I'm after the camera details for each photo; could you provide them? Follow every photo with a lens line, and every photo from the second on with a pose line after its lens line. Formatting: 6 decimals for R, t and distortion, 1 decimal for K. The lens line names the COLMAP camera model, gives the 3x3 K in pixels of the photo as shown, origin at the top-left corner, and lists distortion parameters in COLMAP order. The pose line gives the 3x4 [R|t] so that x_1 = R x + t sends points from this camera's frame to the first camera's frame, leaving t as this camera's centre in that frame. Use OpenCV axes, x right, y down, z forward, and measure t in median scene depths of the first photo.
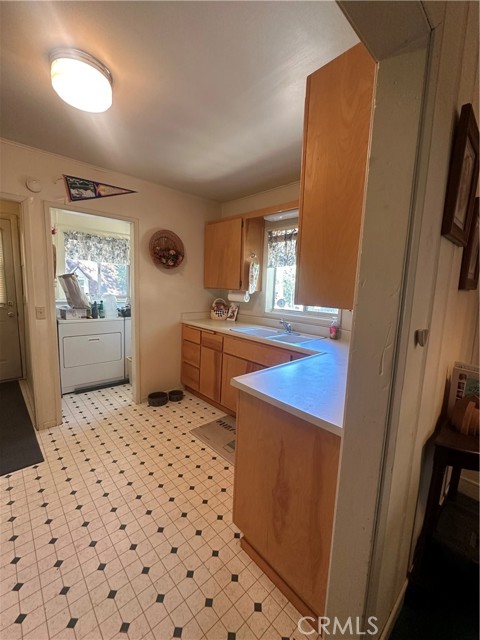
lens RADIAL K [[265.9, 0, 240.0], [0, 265.9, 320.0], [0, 0, 1]] dist [-0.003657, 0.000104]
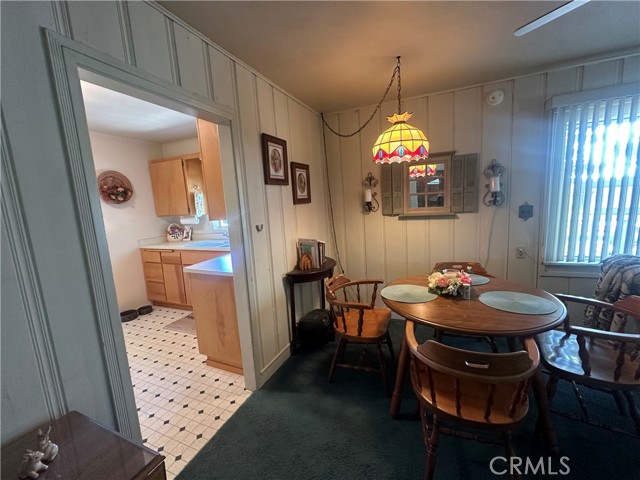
lens RADIAL K [[265.9, 0, 320.0], [0, 265.9, 240.0], [0, 0, 1]] dist [-0.003657, 0.000104]
pose [[0.910971, -0.150548, 0.384015, 0.062726], [0.145226, 0.988463, 0.043006, 0.042080], [-0.386059, 0.016591, 0.922325, -0.412392]]
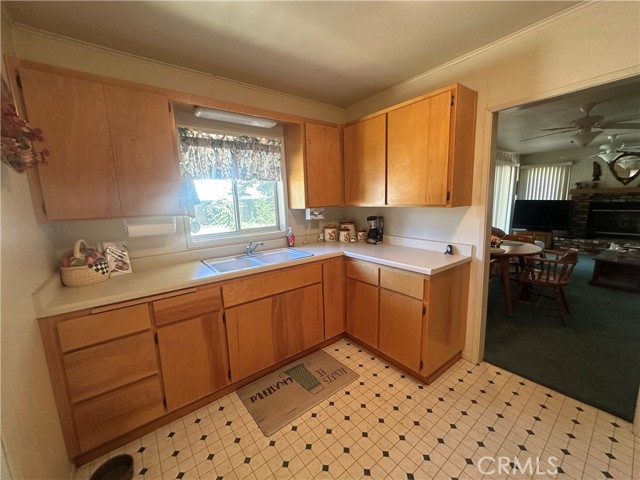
lens RADIAL K [[253.8, 0, 320.0], [0, 253.8, 240.0], [0, 0, 1]] dist [-0.003795, 0.000166]
pose [[0.087218, -0.196553, 0.976606, -0.566518], [0.164131, 0.969780, 0.180521, -0.107861], [-0.982575, 0.144547, 0.116842, 0.609220]]
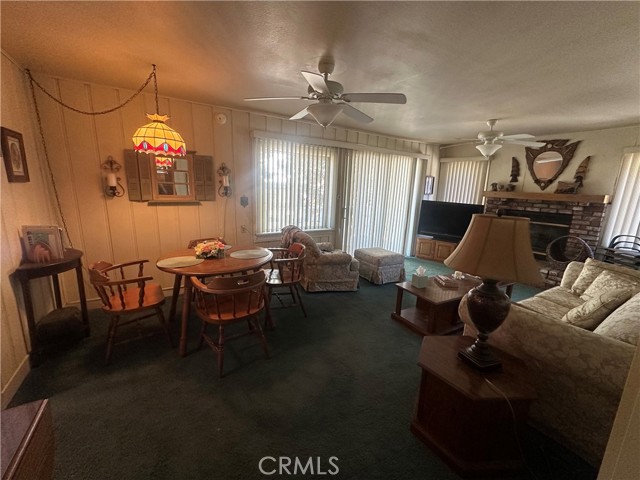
lens RADIAL K [[265.9, 0, 320.0], [0, 265.9, 240.0], [0, 0, 1]] dist [-0.003657, 0.000104]
pose [[0.174228, -0.223820, 0.958931, -0.200488], [0.103688, 0.972582, 0.208167, 0.037141], [-0.979231, 0.063161, 0.192659, -0.477567]]
